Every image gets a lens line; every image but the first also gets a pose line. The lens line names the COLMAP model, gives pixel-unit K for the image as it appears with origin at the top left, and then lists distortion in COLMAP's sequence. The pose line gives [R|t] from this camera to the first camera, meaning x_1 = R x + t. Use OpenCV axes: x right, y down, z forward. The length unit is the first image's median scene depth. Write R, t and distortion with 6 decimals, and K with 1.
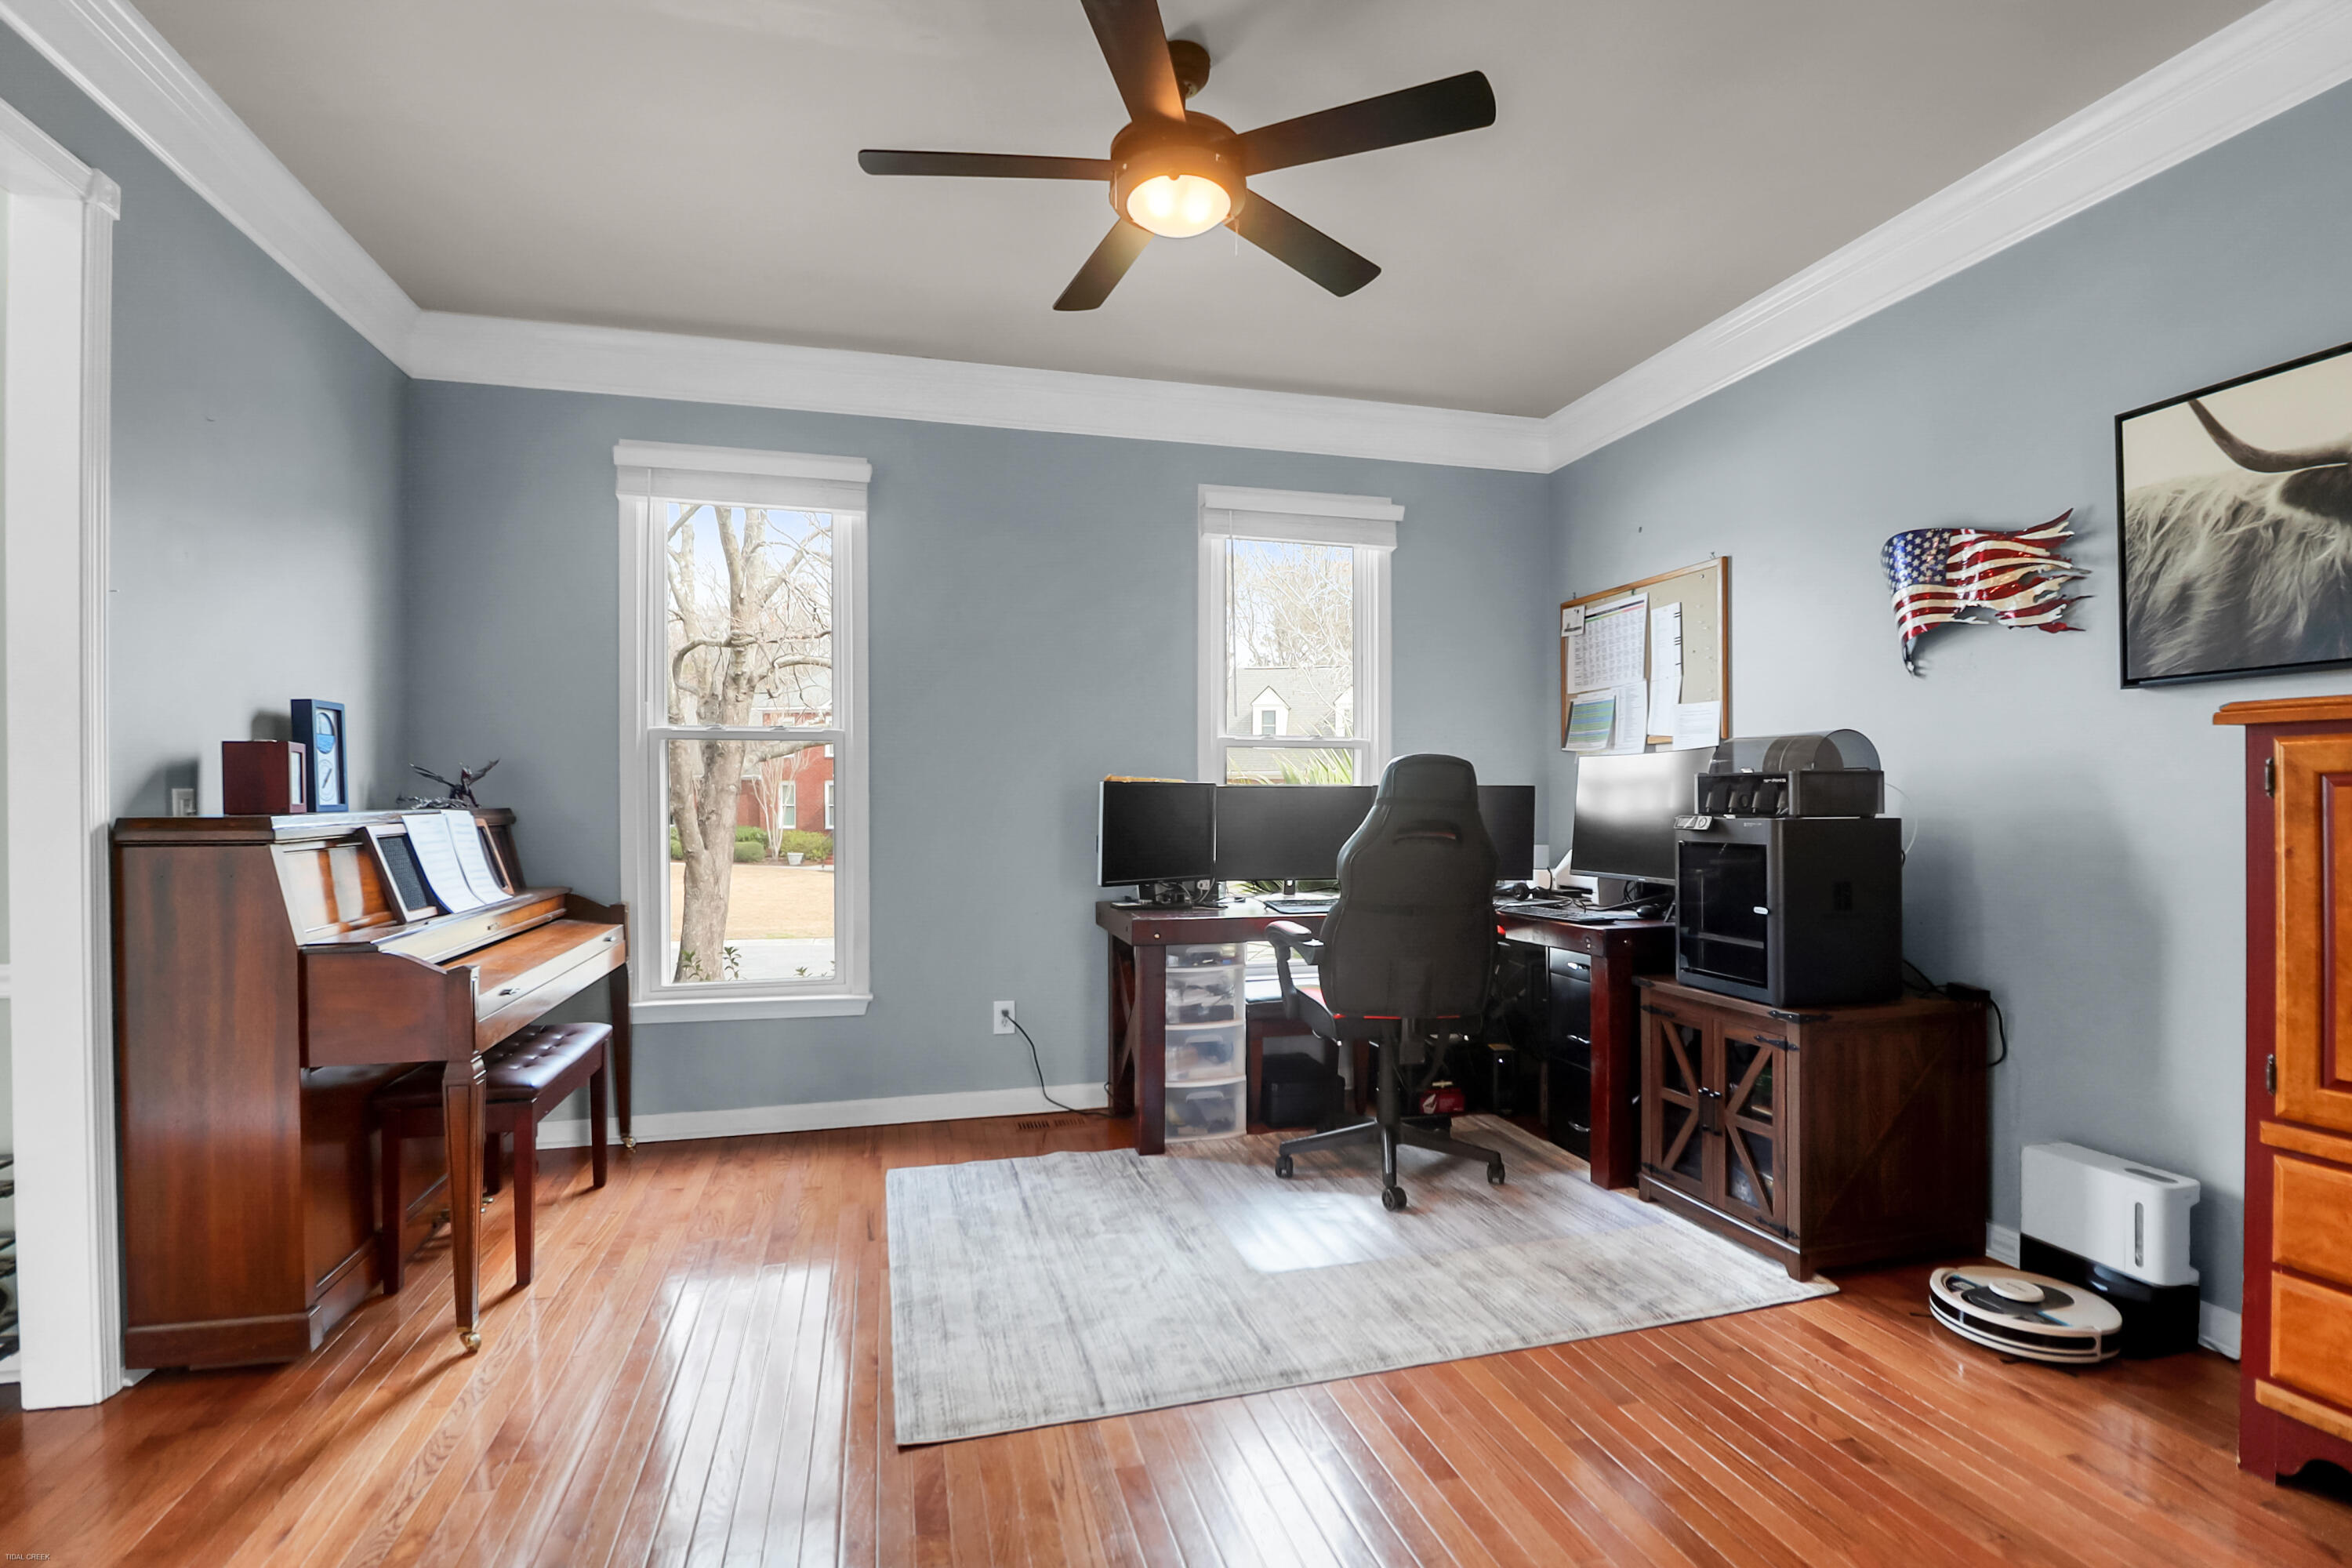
lens RADIAL K [[1109.9, 0, 1174.4], [0, 1109.9, 795.9], [0, 0, 1]] dist [-0.001575, -0.001181]
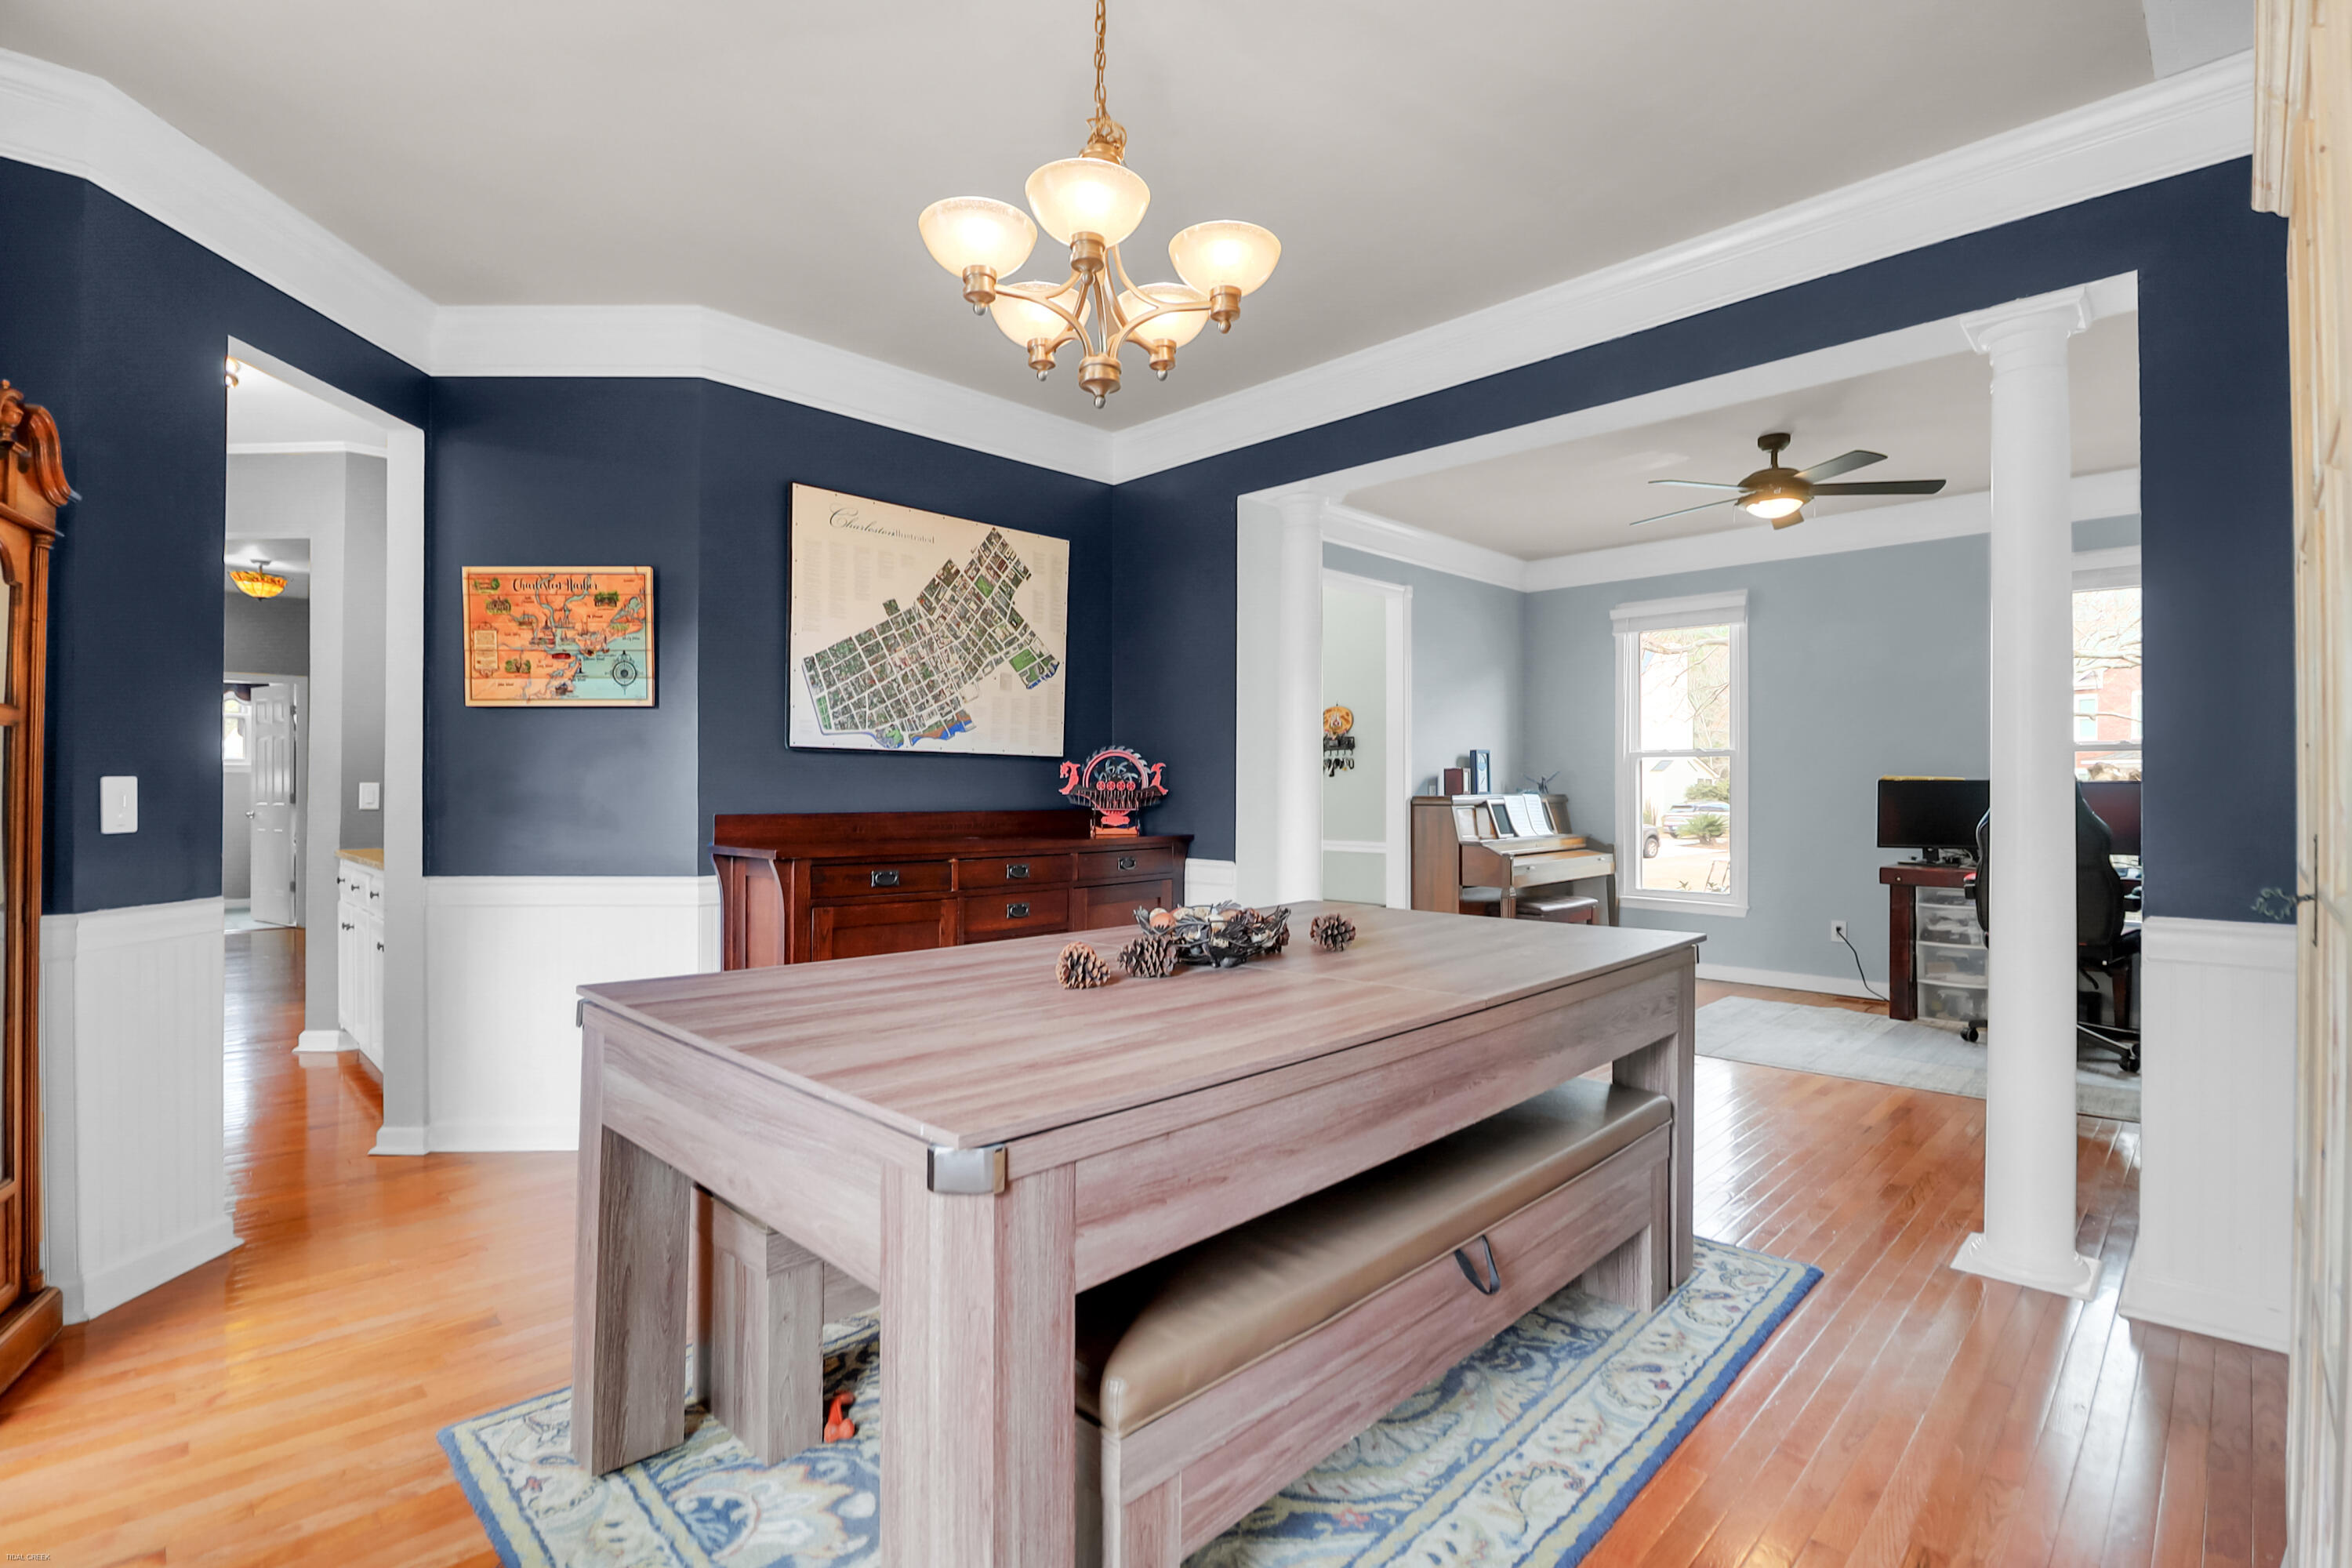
lens RADIAL K [[1106.1, 0, 1174.3], [0, 1106.1, 778.3], [0, 0, 1]] dist [-0.011741, -0.000549]
pose [[0.500226, -0.006382, -0.865871, 1.045653], [-0.001696, 0.999964, -0.008350, -0.000415], [0.865893, 0.005646, 0.500197, -0.844663]]
